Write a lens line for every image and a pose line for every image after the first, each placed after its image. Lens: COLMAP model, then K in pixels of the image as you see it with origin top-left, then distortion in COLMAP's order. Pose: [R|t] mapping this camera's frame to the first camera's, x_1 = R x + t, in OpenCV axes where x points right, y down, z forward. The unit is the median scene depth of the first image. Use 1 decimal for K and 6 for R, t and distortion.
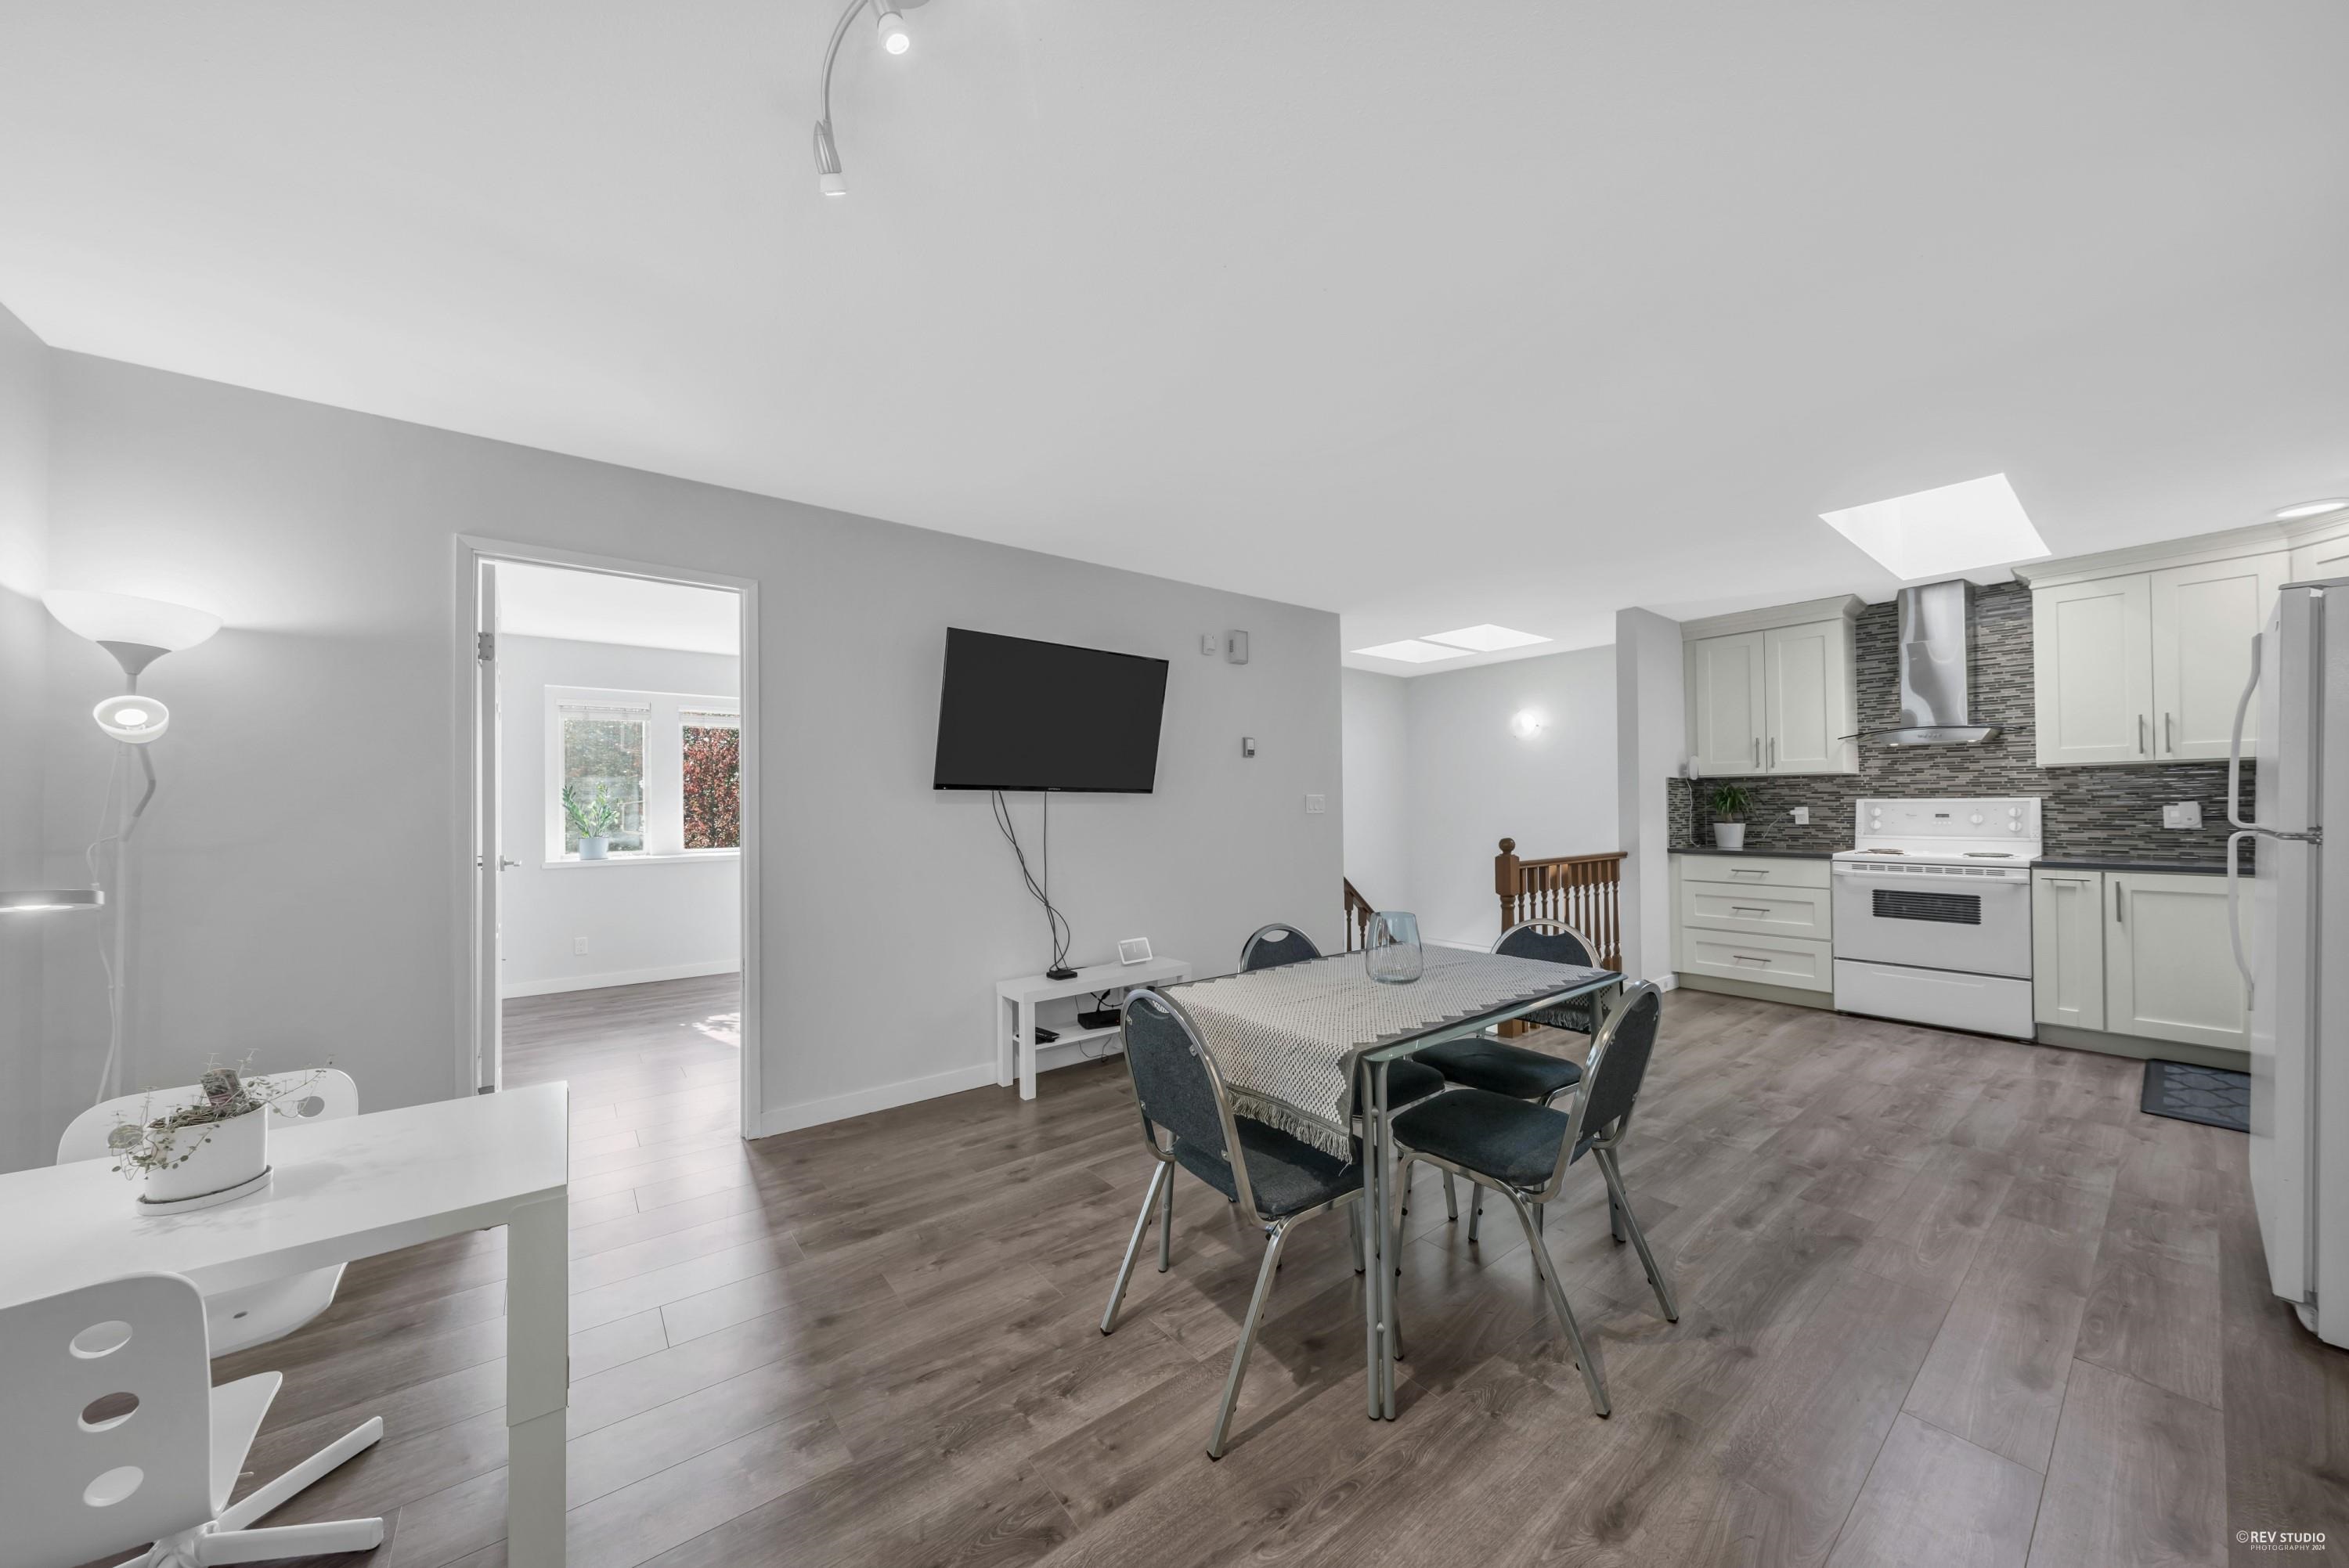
lens RADIAL K [[797.5, 0, 1159.2], [0, 797.5, 804.2], [0, 0, 1]] dist [-0.001066, 0.000050]
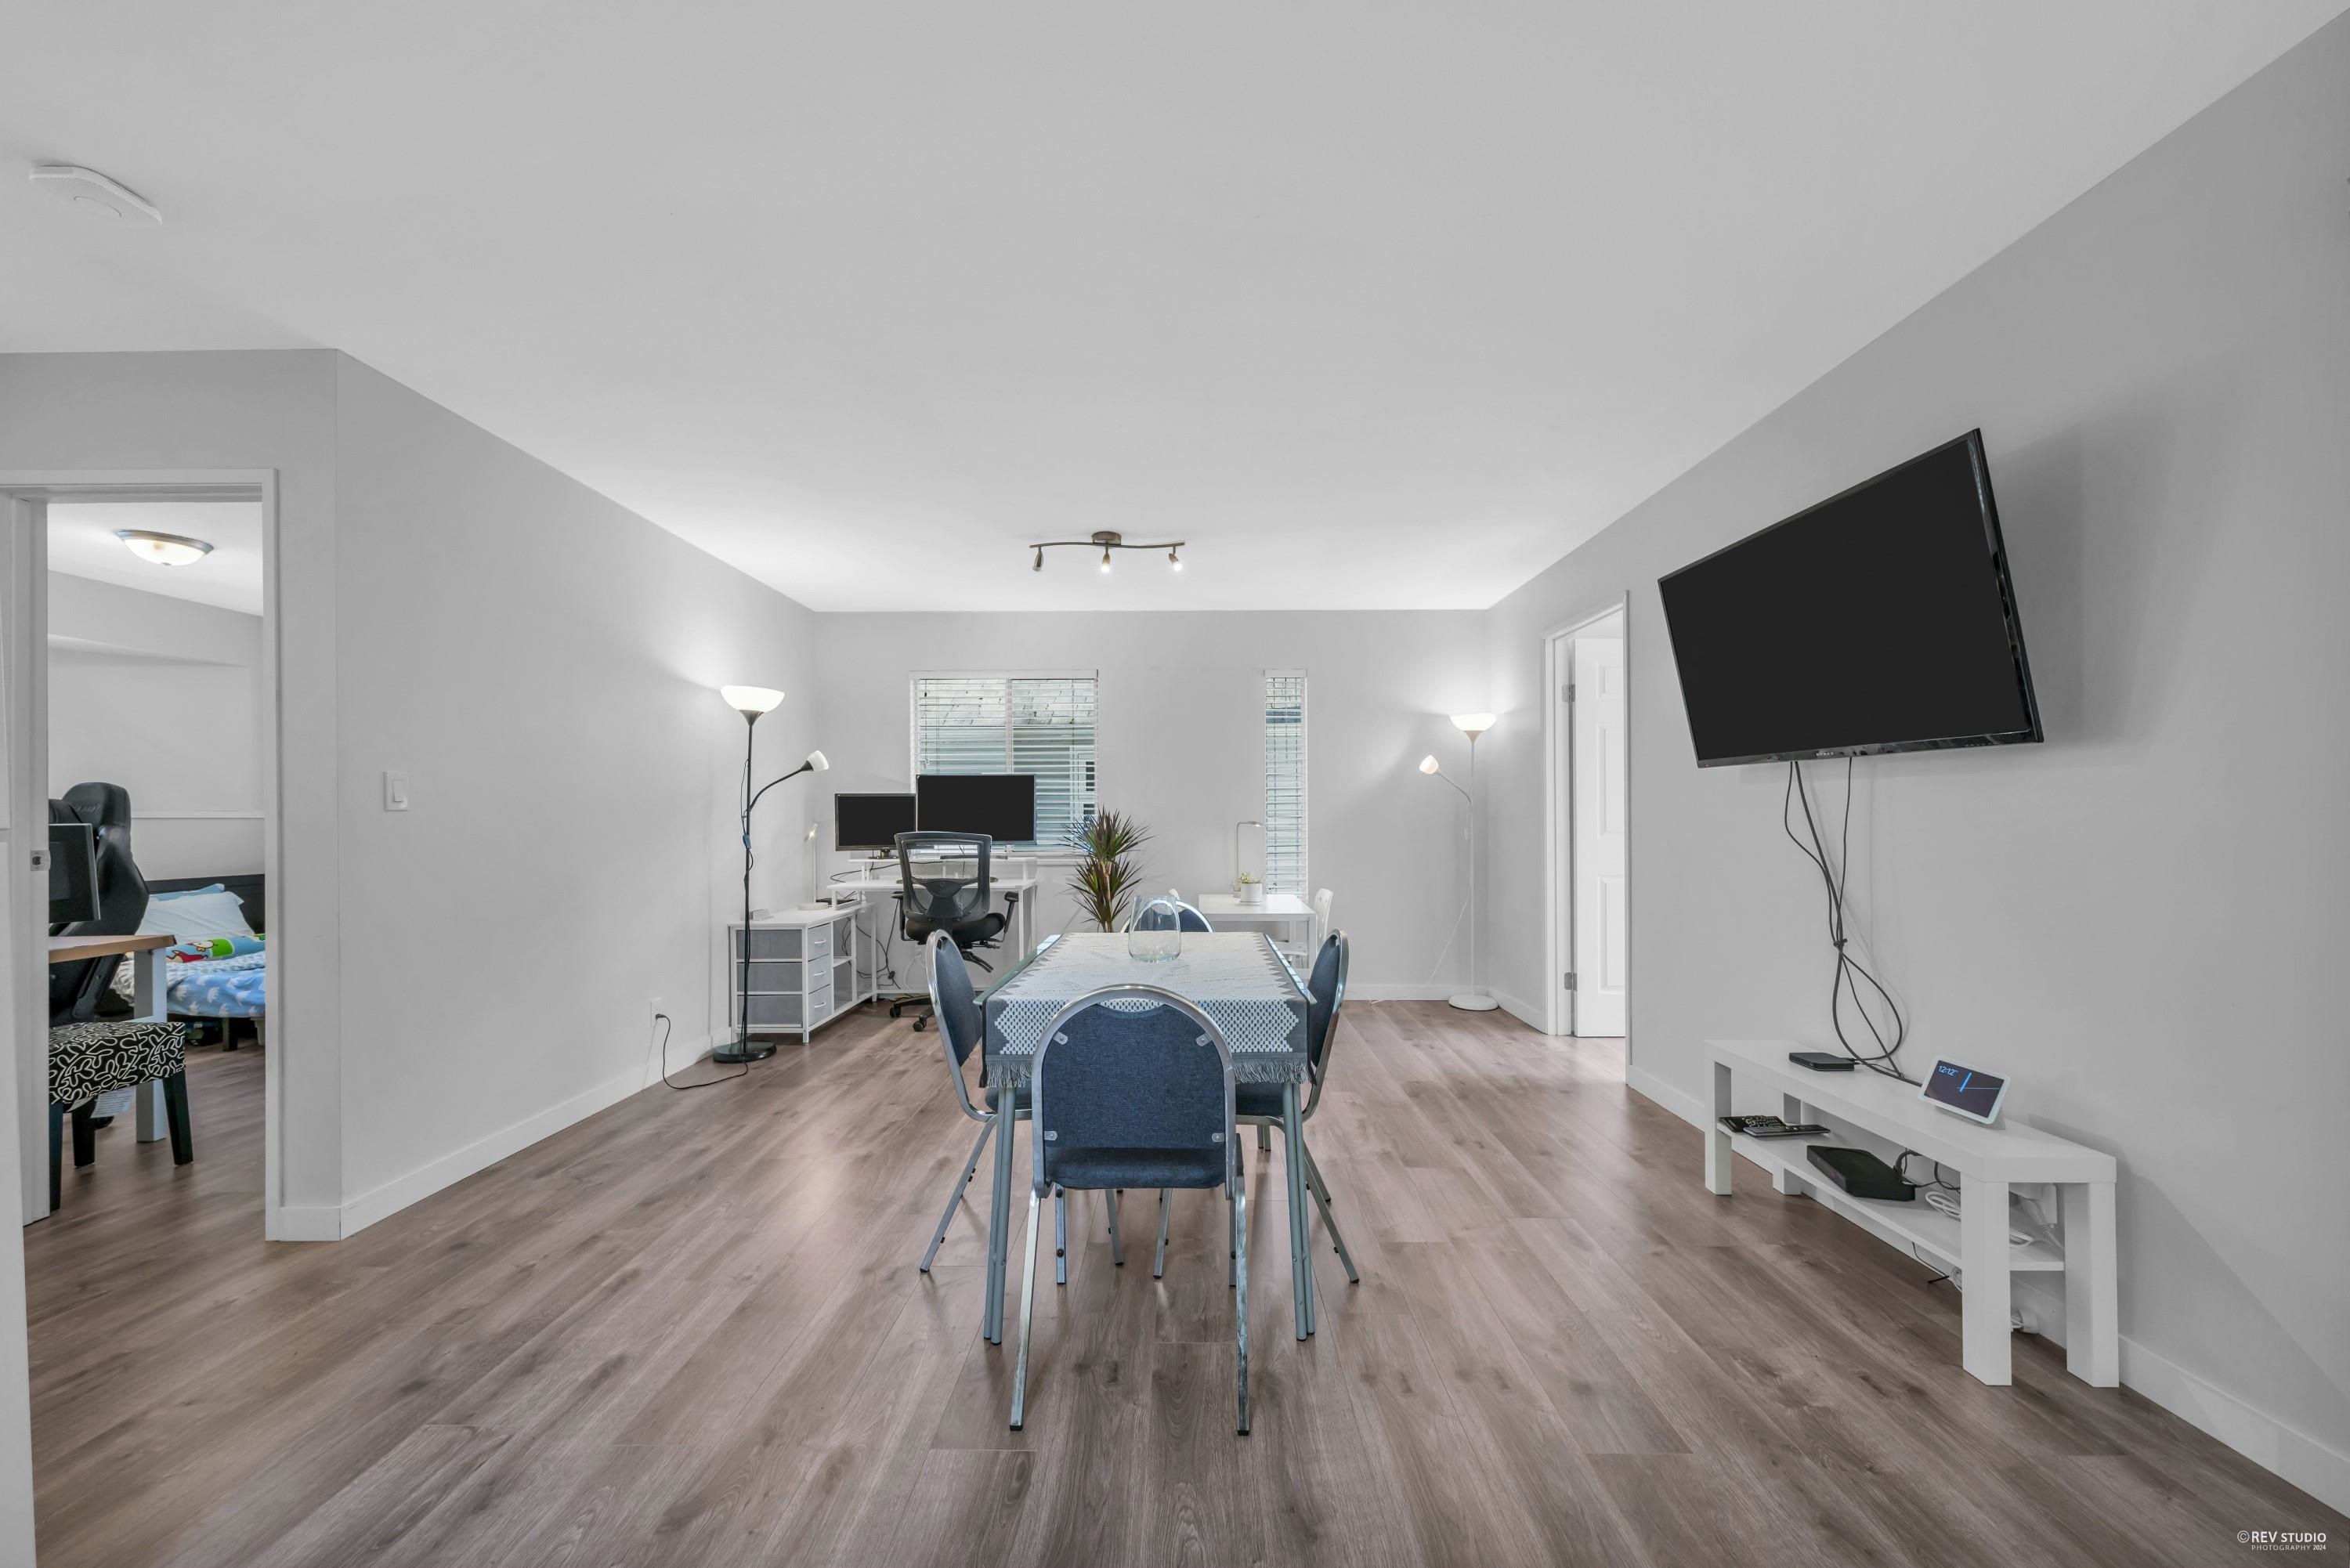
lens RADIAL K [[836.0, 0, 1180.0], [0, 836.0, 820.2], [0, 0, 1]] dist [-0.002388, -0.000092]
pose [[-0.614394, 0.017251, -0.788811, 0.561614], [0.015923, 0.999828, 0.009463, 0.015894], [0.788838, -0.006746, -0.614564, 0.842095]]
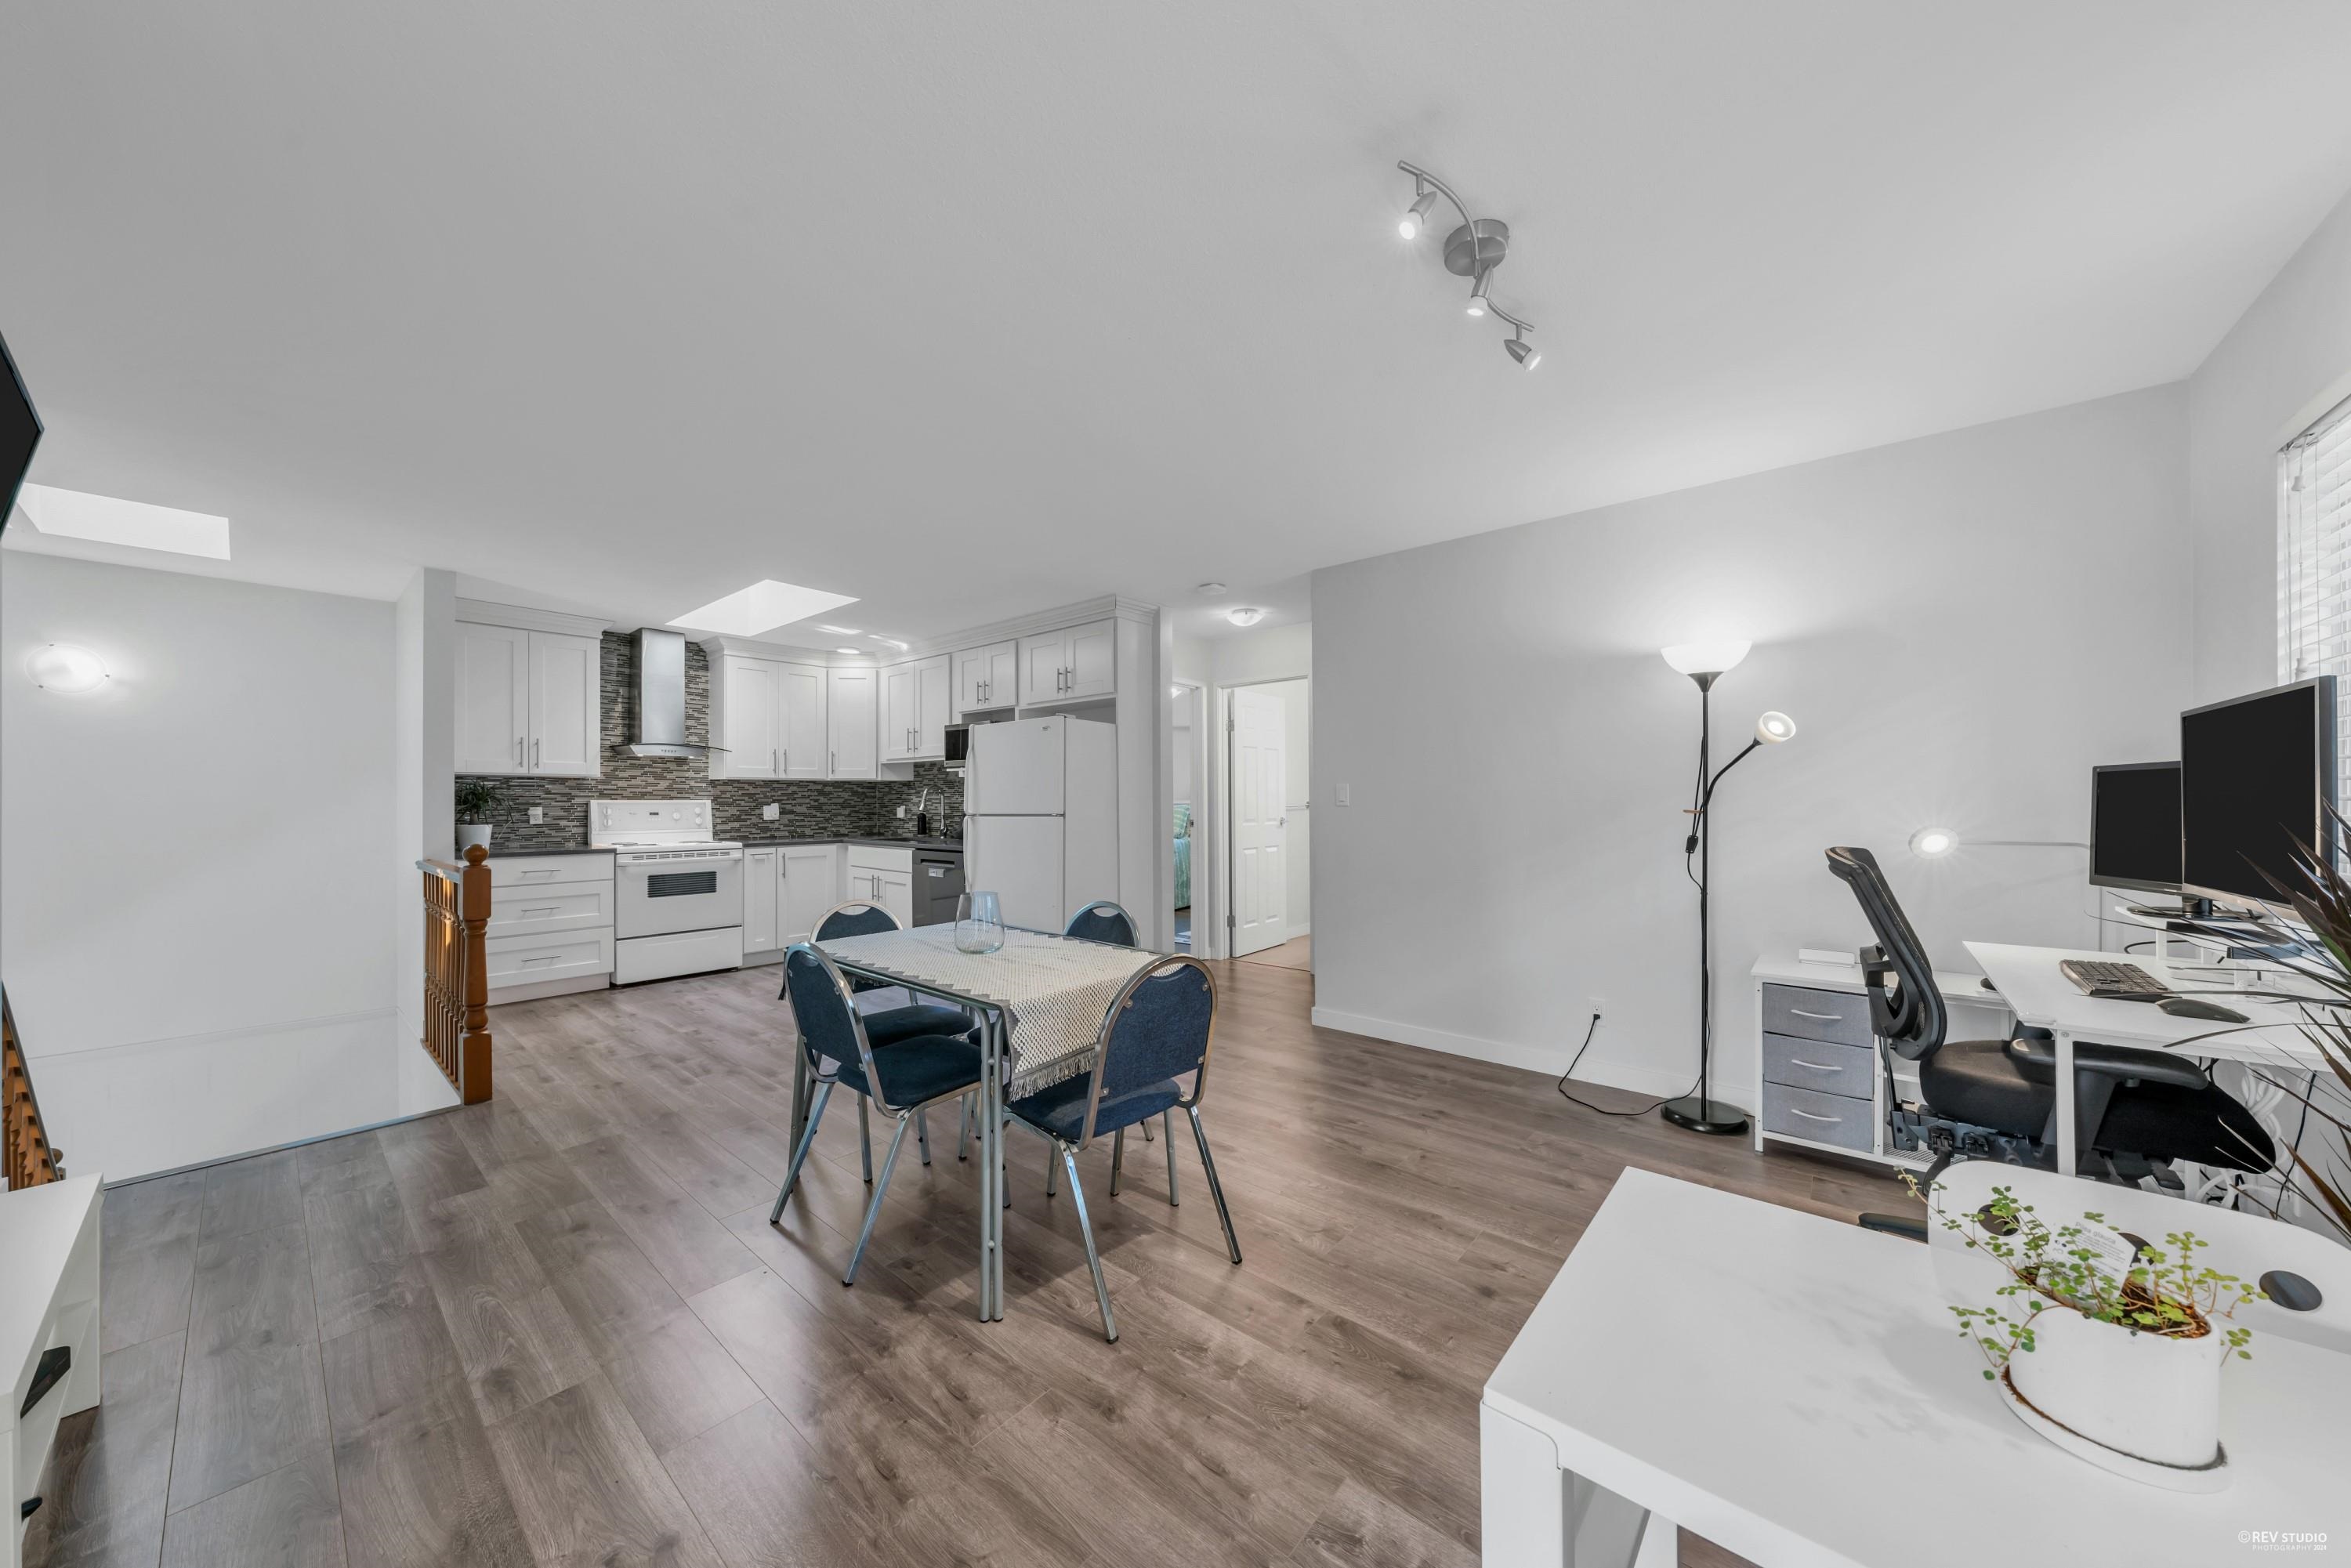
lens RADIAL K [[791.3, 0, 1175.0], [0, 791.3, 795.3], [0, 0, 1]] dist [-0.000874, -0.000121]
pose [[-0.209850, 0.017132, 0.977584, -0.438086], [0.002213, 0.999852, -0.017047, 0.008664], [-0.977731, -0.001414, -0.209857, 0.480140]]
